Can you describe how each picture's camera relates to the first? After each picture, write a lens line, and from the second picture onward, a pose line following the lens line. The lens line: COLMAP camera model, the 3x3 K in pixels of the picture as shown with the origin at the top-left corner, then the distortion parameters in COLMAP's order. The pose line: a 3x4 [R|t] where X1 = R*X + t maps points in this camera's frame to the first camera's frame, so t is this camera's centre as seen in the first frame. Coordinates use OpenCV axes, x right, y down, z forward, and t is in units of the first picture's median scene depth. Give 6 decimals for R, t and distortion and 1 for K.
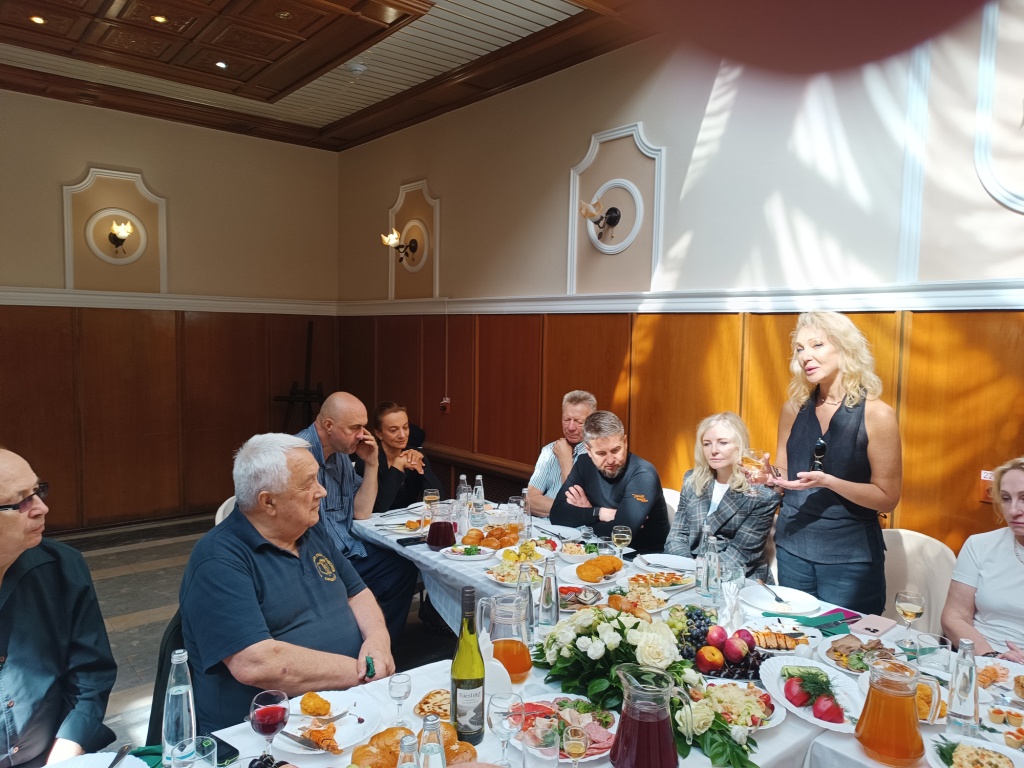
lens RADIAL K [[739.7, 0, 505.5], [0, 739.7, 379.3], [0, 0, 1]] dist [0.030062, -0.027766]
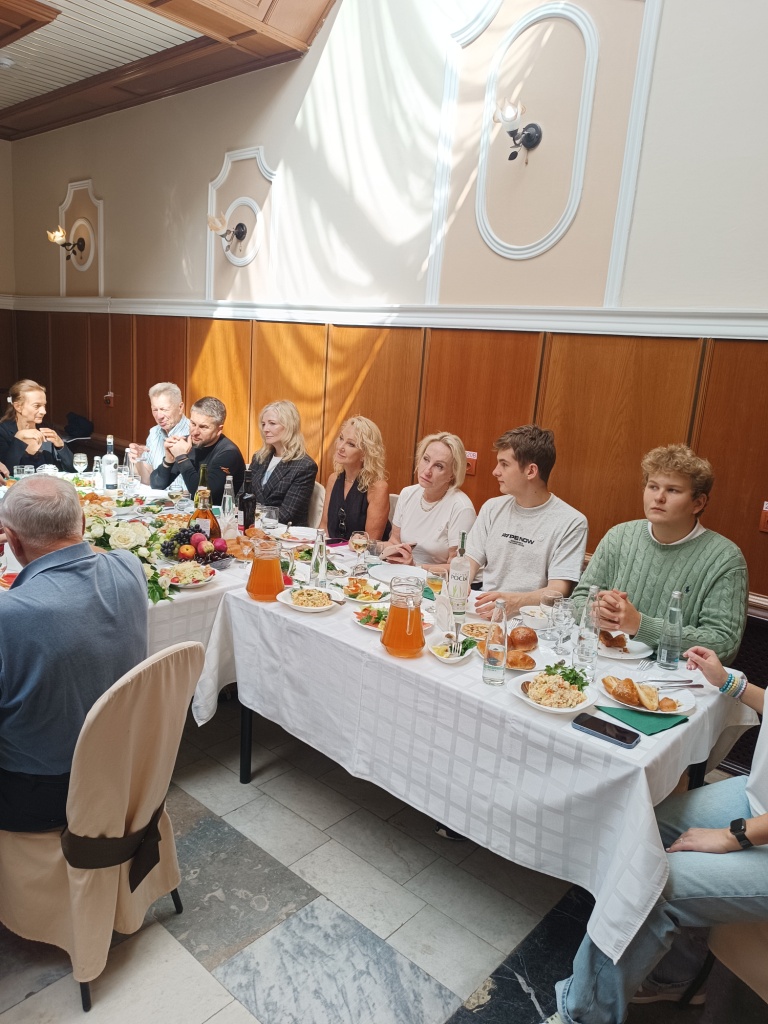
lens RADIAL K [[739.7, 0, 365.7], [0, 739.7, 508.4], [0, 0, 1]] dist [0.030062, -0.027766]
pose [[0.987912, 0.016877, 0.154095, 0.207249], [-0.040183, 0.987958, 0.149411, 0.025945], [-0.149718, -0.153797, 0.976694, -0.254368]]
